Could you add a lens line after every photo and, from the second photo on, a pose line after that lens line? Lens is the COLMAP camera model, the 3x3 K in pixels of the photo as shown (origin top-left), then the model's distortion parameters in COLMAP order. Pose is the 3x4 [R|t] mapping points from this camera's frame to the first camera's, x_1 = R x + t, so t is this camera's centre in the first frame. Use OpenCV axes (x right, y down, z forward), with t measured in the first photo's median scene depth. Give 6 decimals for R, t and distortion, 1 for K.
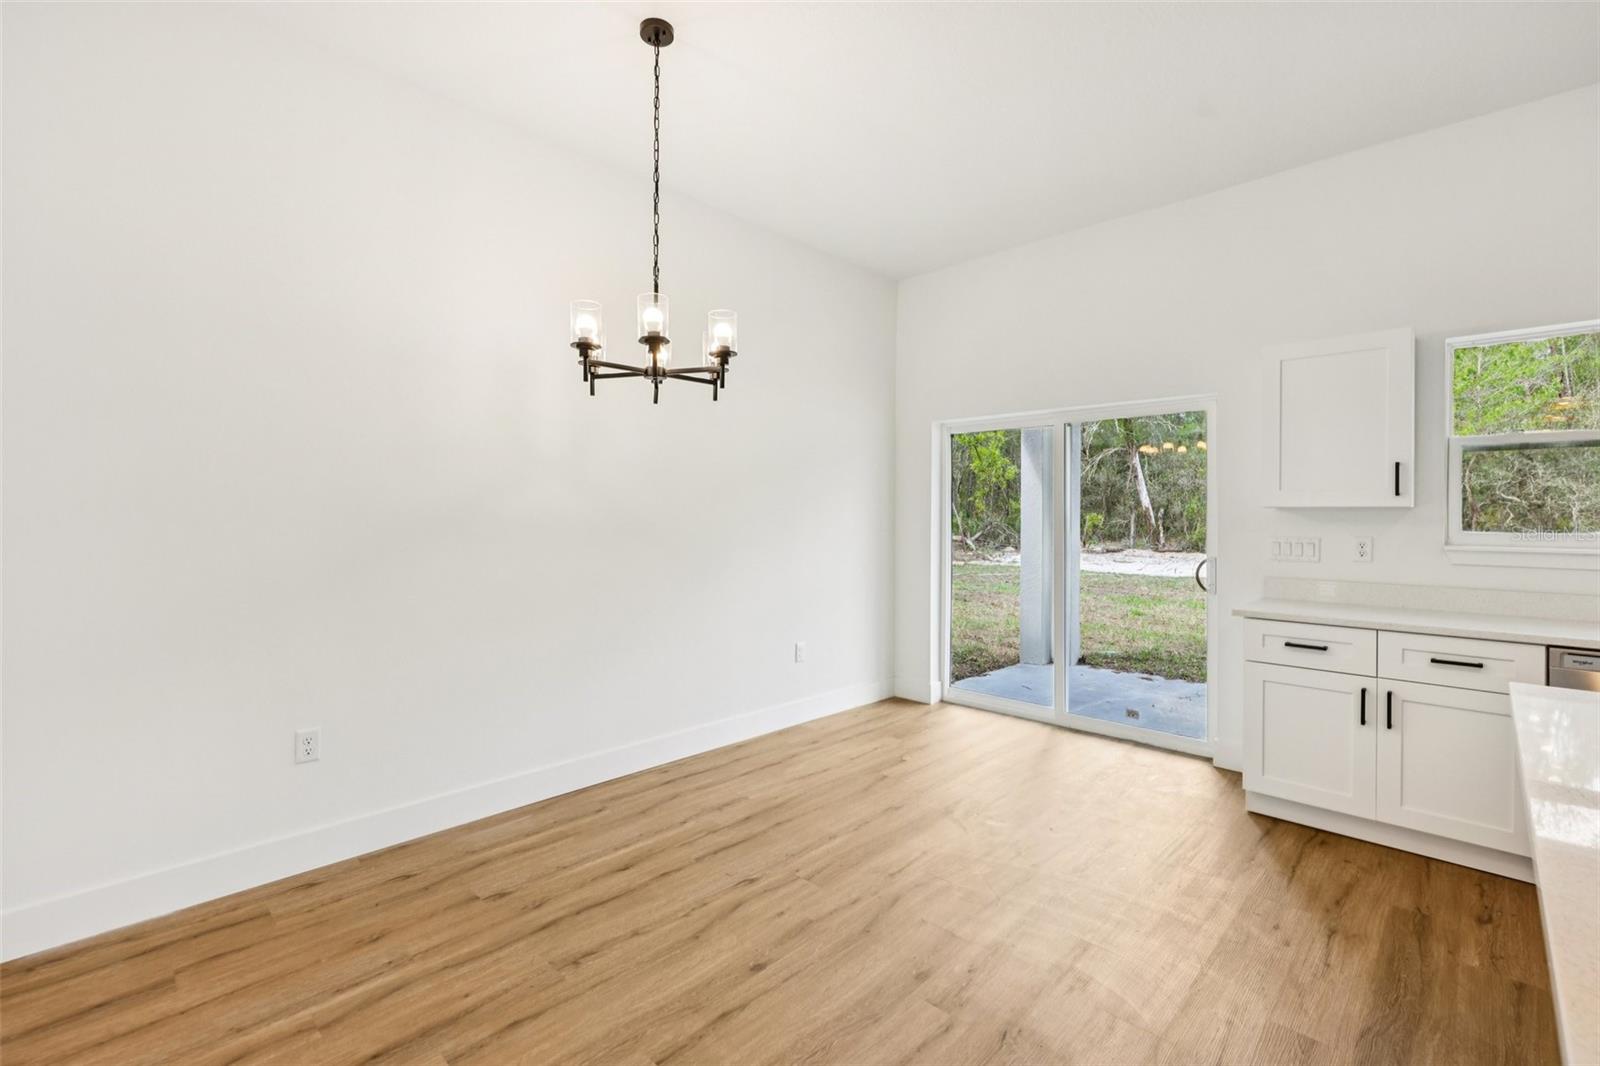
lens RADIAL K [[704.5, 0, 799.0], [0, 704.5, 515.9], [0, 0, 1]] dist [0.013370, -0.004945]
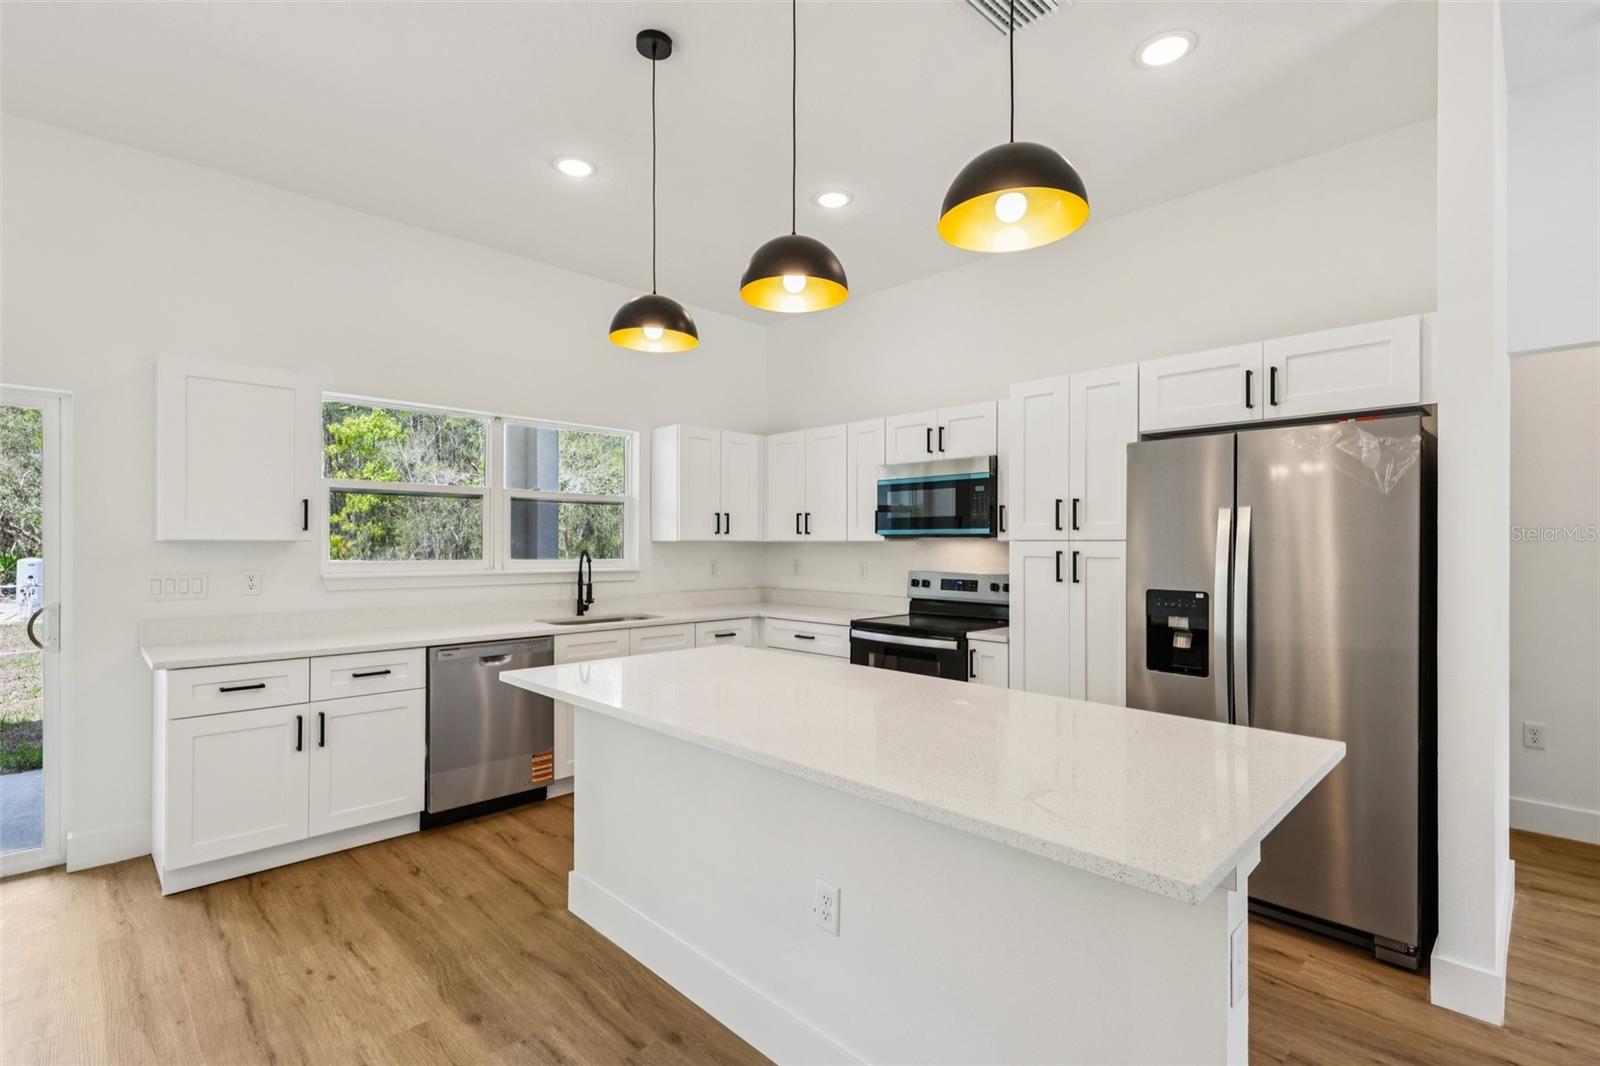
lens RADIAL K [[739.5, 0, 796.6], [0, 739.5, 542.7], [0, 0, 1]] dist [0.005092, -0.002877]
pose [[0.024313, -0.005193, 0.999691, -0.288947], [-0.000517, 0.999986, 0.005207, -0.018394], [-0.999704, -0.000644, 0.024310, 0.259663]]
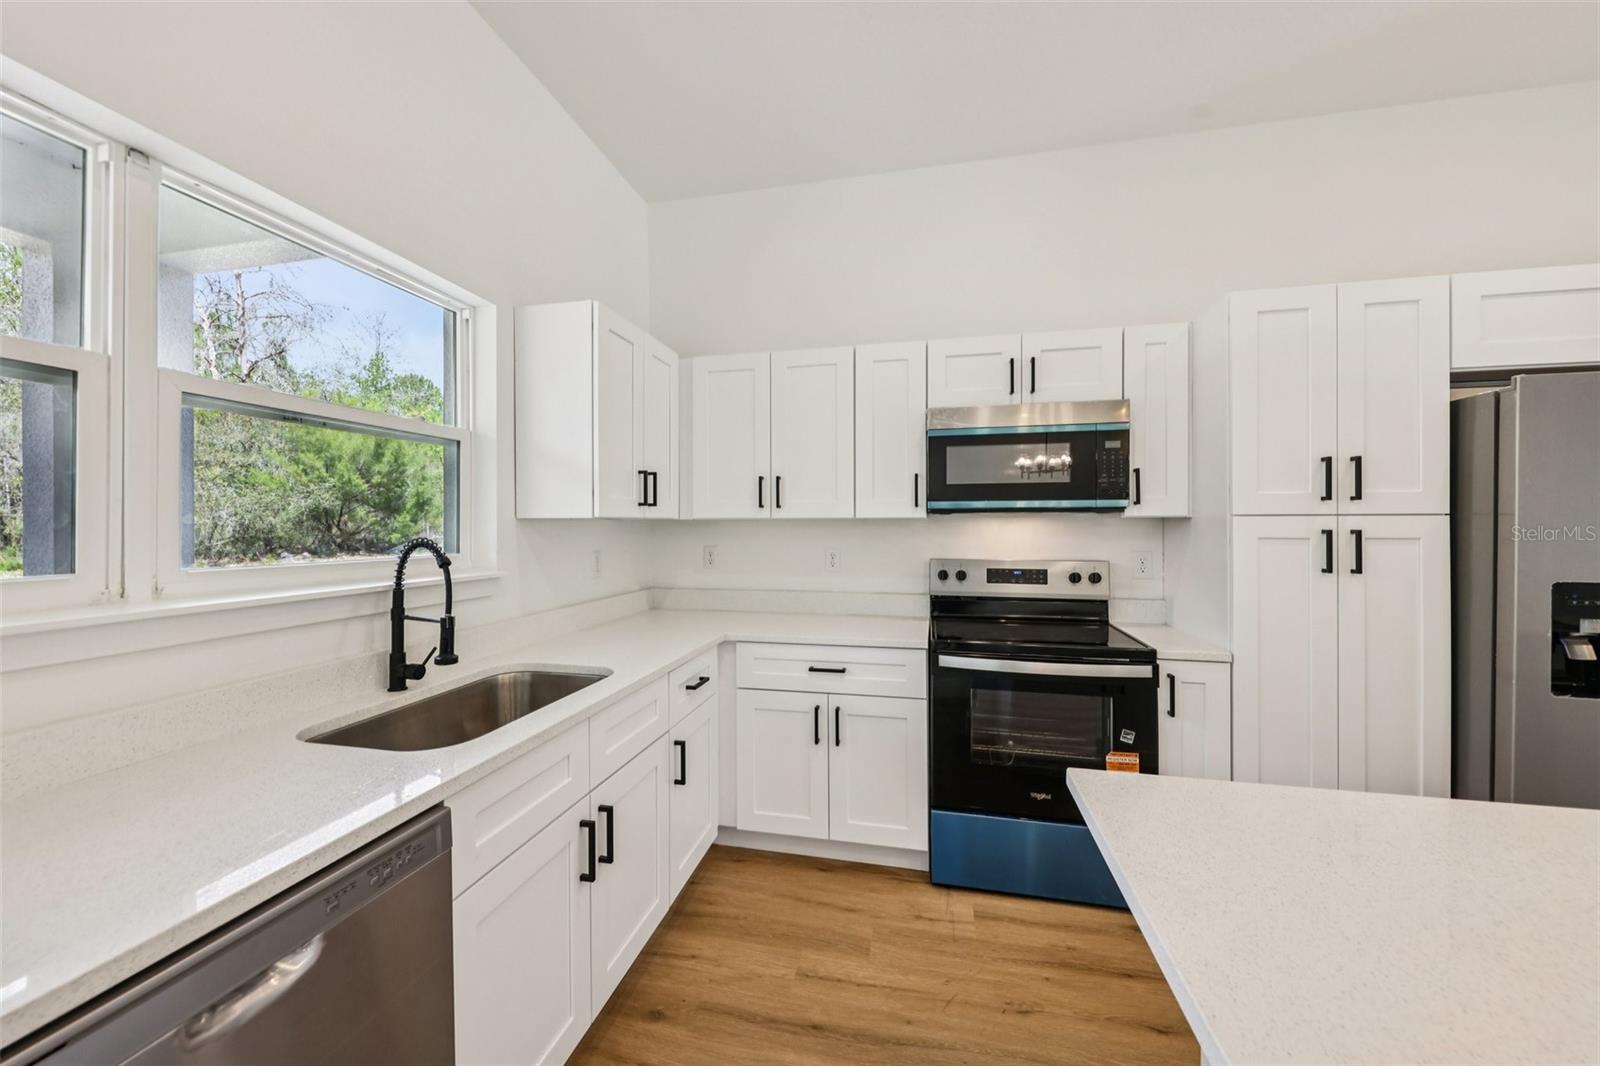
lens RADIAL K [[603.4, 0, 793.7], [0, 603.4, 525.0], [0, 0, 1]] dist [0.008130, -0.004555]
pose [[-0.521726, -0.006054, 0.853091, 0.698283], [0.000276, 0.999974, 0.007265, -0.008937], [-0.853113, 0.004025, -0.521711, 0.783922]]
